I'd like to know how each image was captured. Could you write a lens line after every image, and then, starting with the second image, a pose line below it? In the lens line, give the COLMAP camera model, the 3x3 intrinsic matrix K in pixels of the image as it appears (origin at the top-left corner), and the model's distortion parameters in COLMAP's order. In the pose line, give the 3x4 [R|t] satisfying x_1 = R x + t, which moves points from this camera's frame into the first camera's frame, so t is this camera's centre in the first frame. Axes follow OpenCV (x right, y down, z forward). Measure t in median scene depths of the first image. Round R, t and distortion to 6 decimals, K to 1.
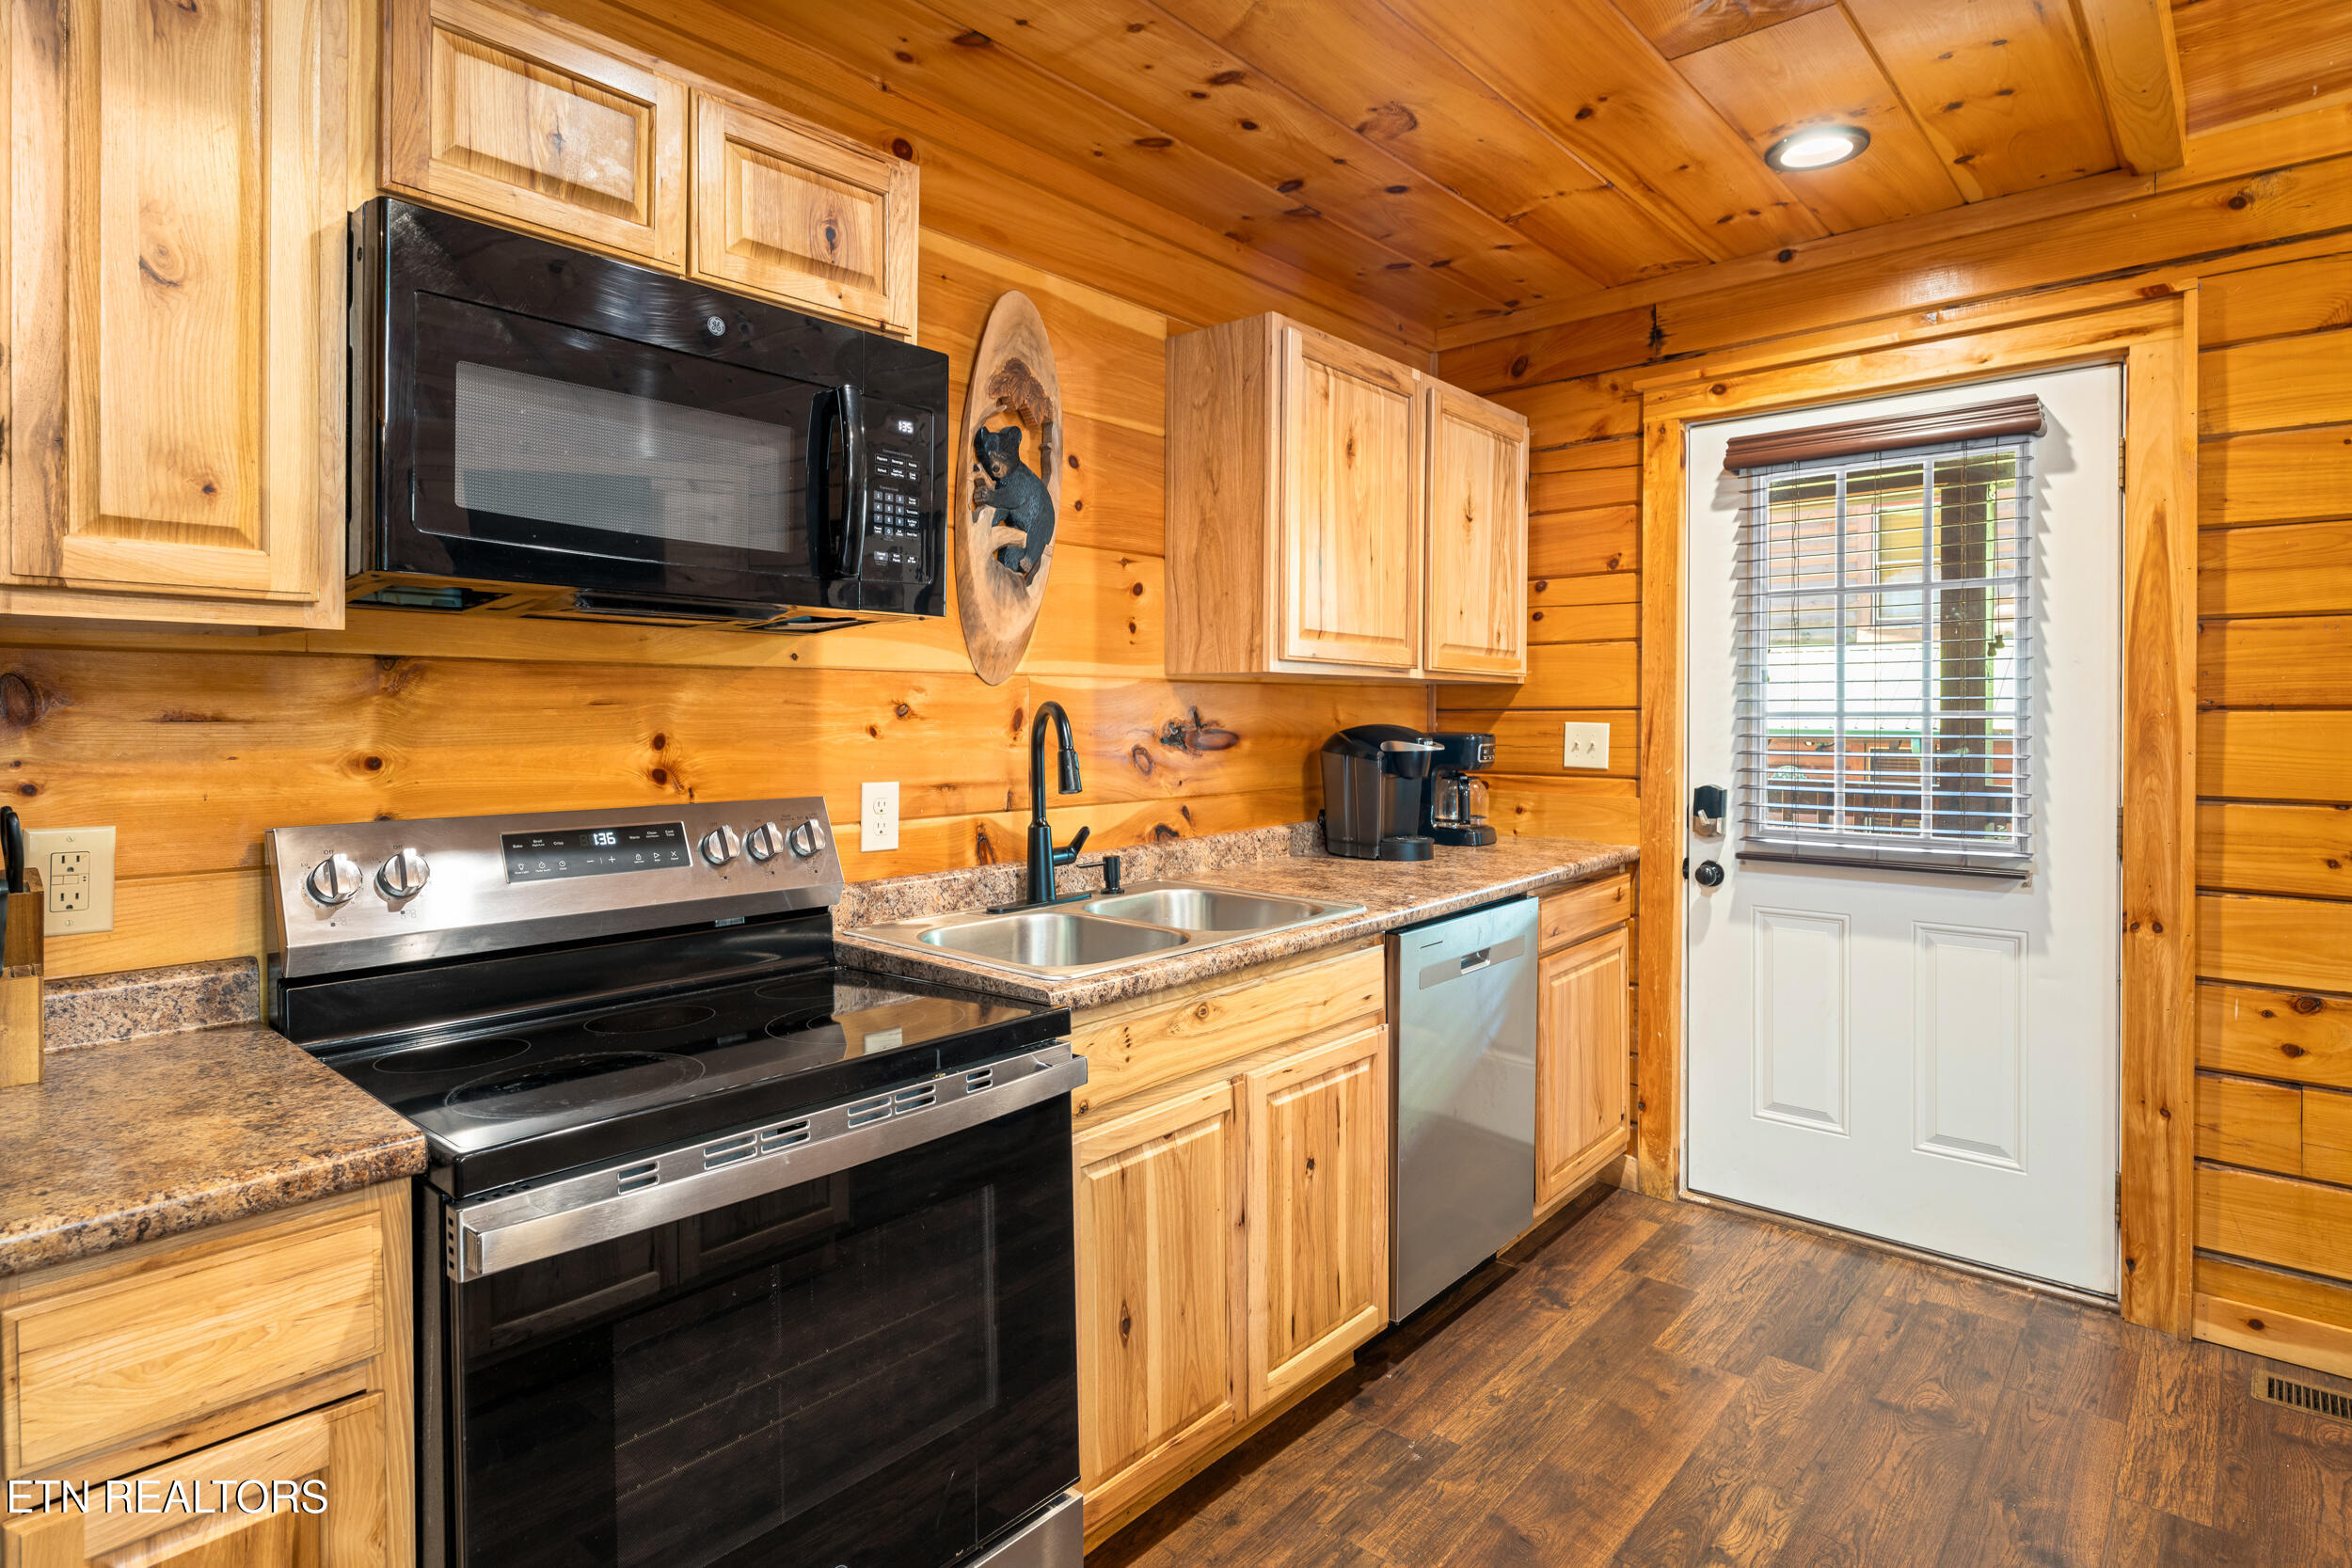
lens RADIAL K [[1215.0, 0, 1166.0], [0, 1215.0, 735.9], [0, 0, 1]] dist [0.000196, -0.000115]
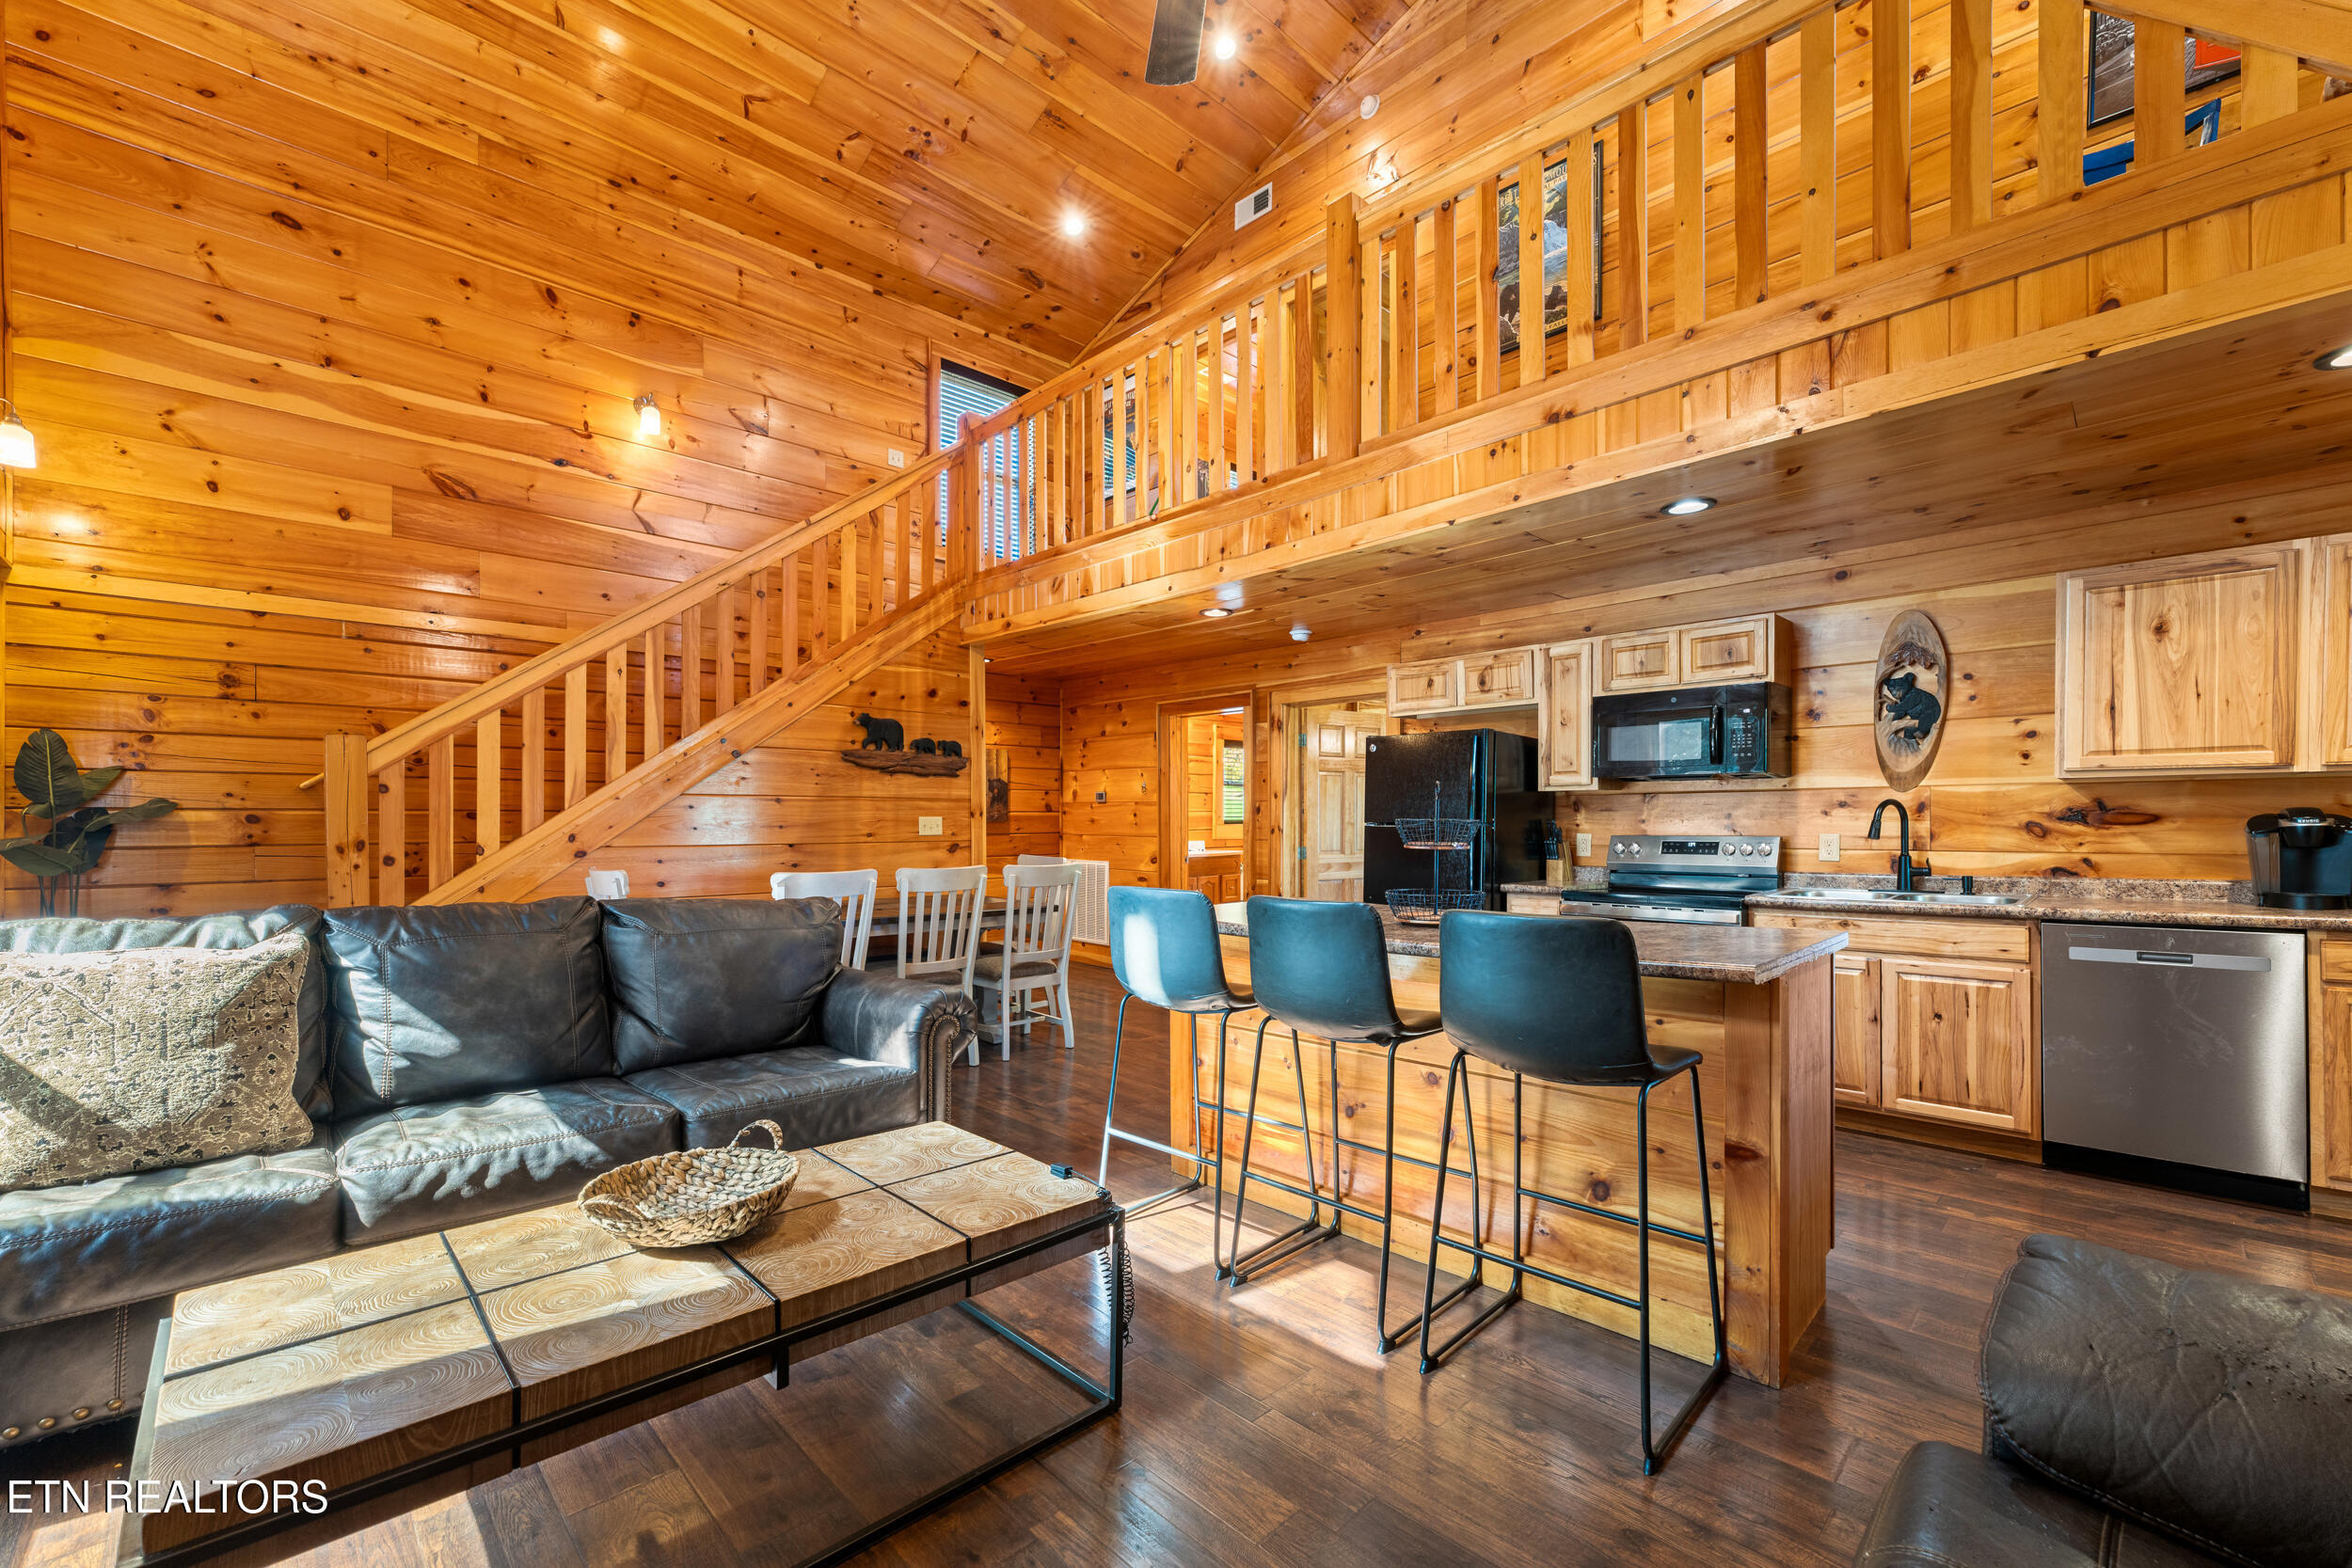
lens RADIAL K [[959.7, 0, 1172.0], [0, 959.7, 822.9], [0, 0, 1]] dist [0.001890, 0.000283]
pose [[-0.083231, -0.000974, -0.996530, 1.674200], [-0.016857, 0.999858, 0.000430, 0.035483], [0.996388, 0.016834, -0.083236, -0.167856]]
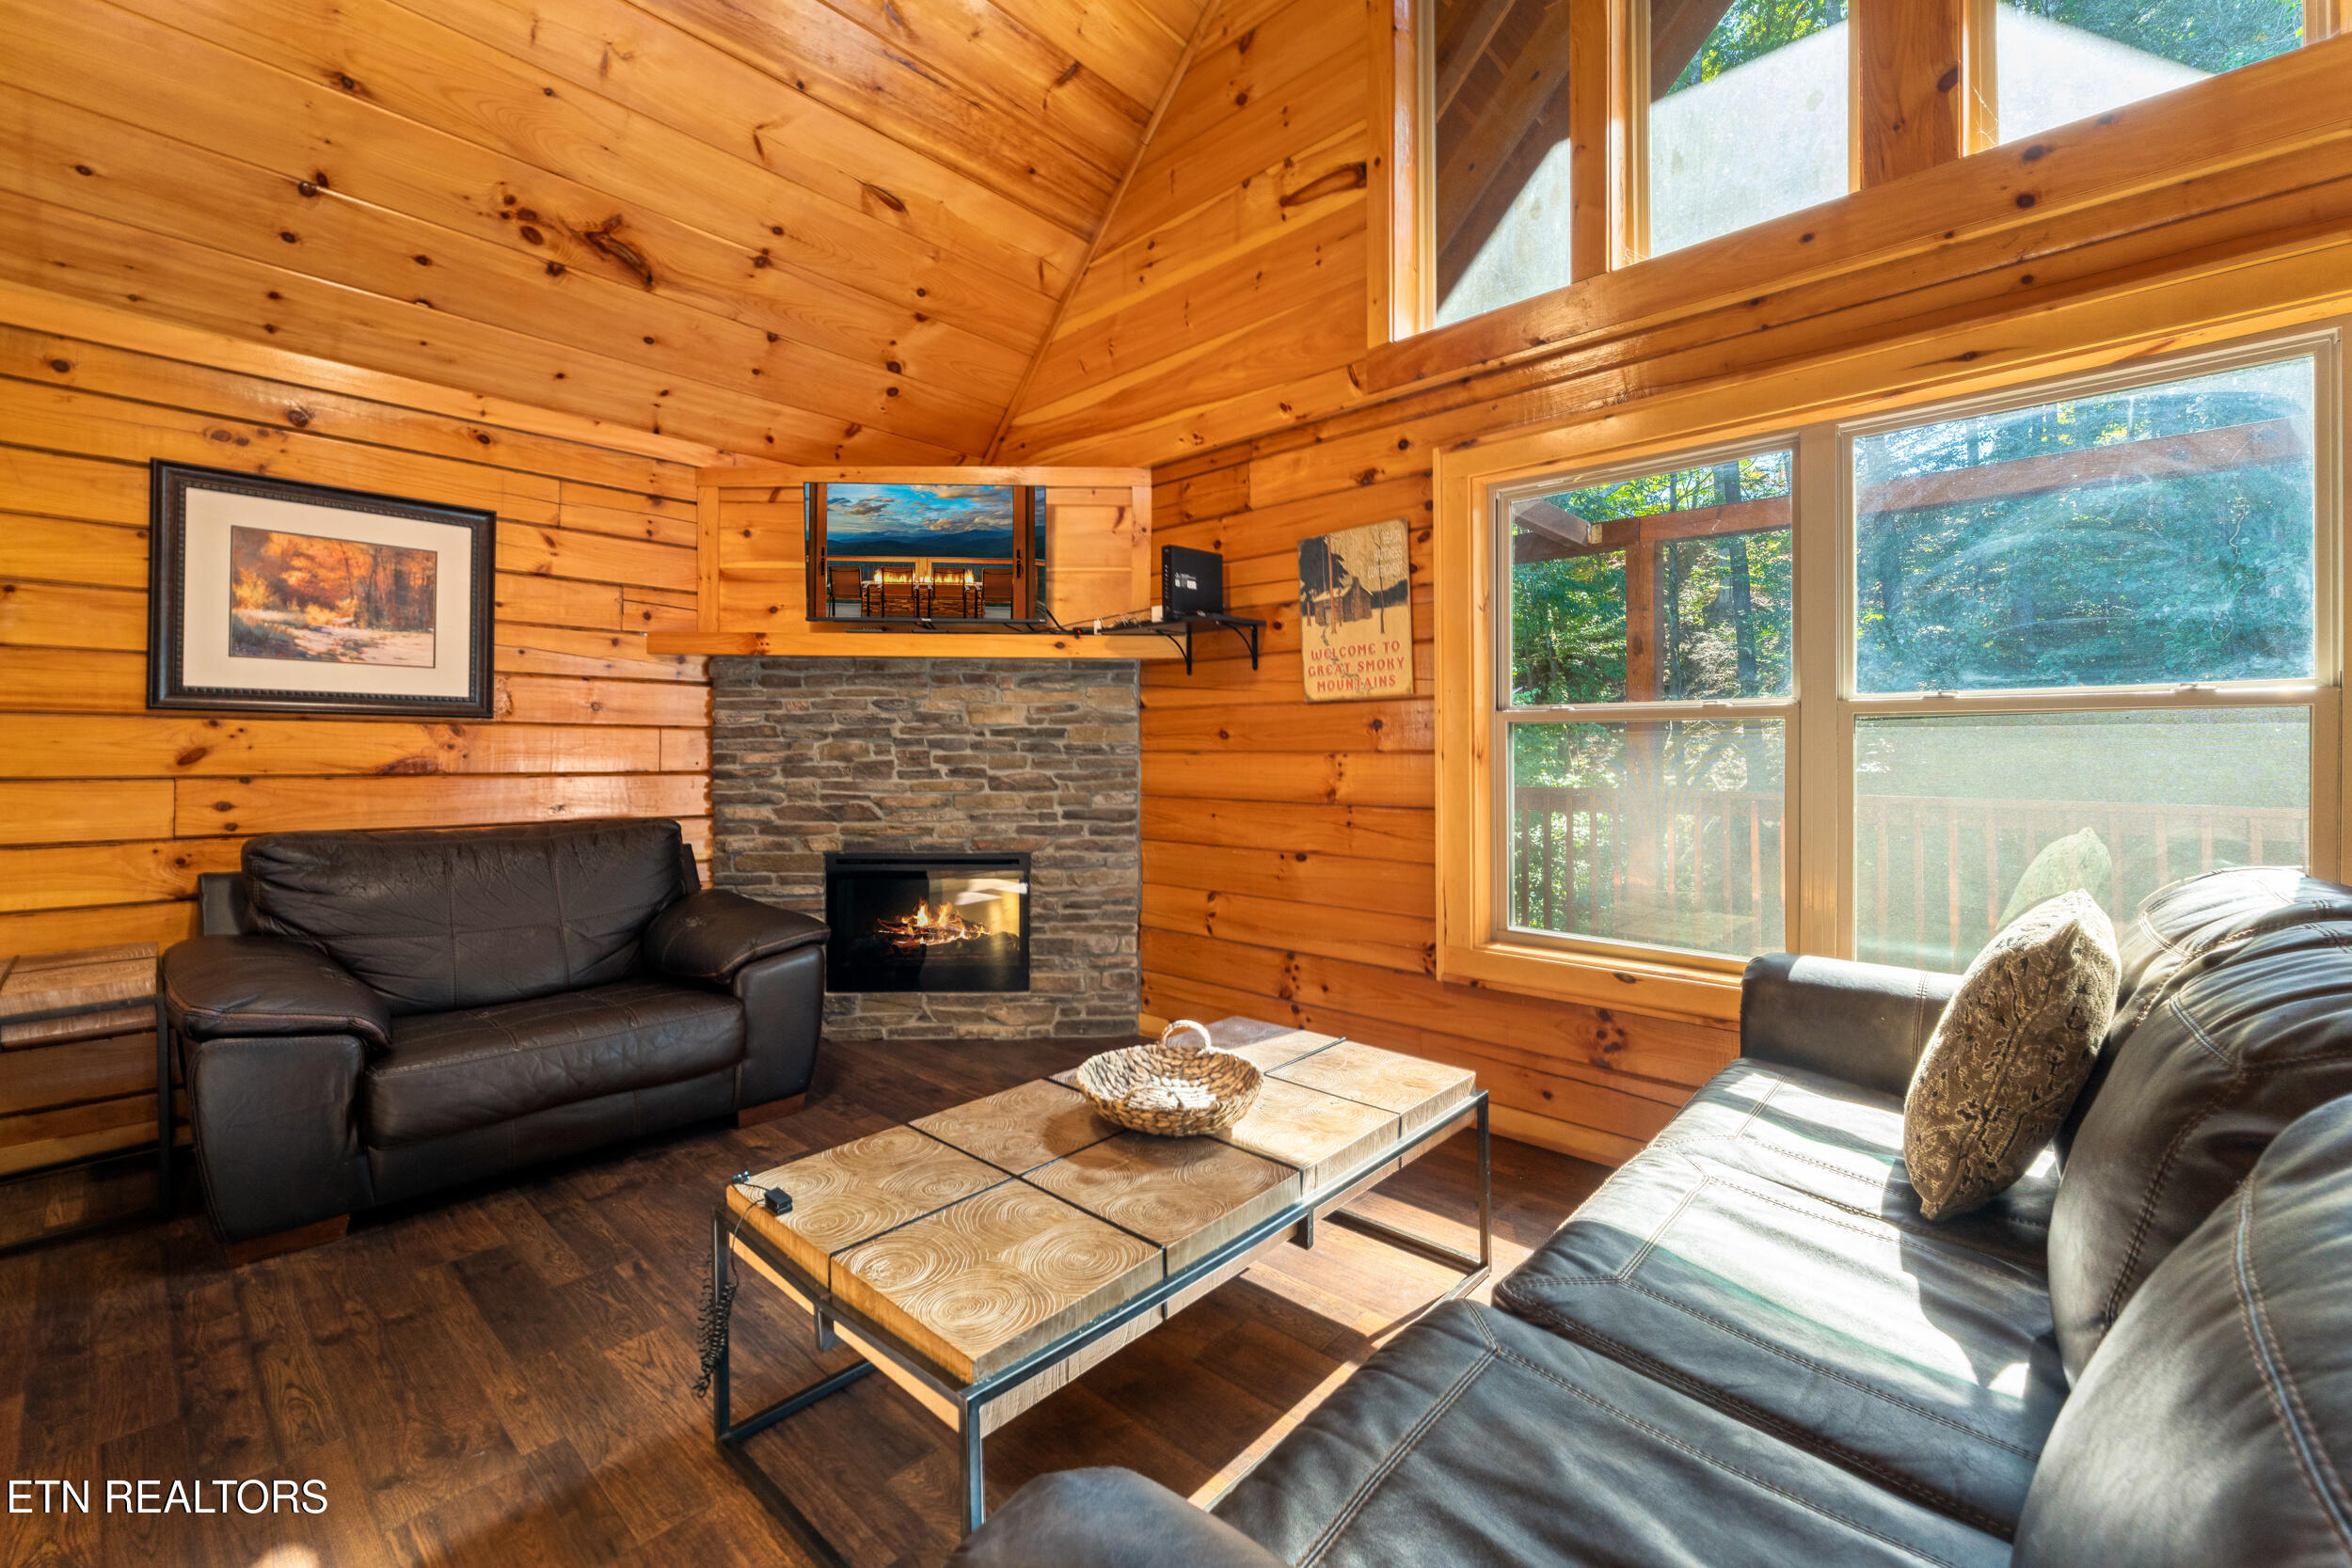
lens RADIAL K [[957.2, 0, 1173.5], [0, 957.2, 752.0], [0, 0, 1]] dist [0.000989, 0.000054]
pose [[0.010538, 0.000196, 0.999944, 0.116289], [0.011970, 0.999928, -0.000322, 0.060764], [-0.999873, 0.011973, 0.010535, -0.628564]]
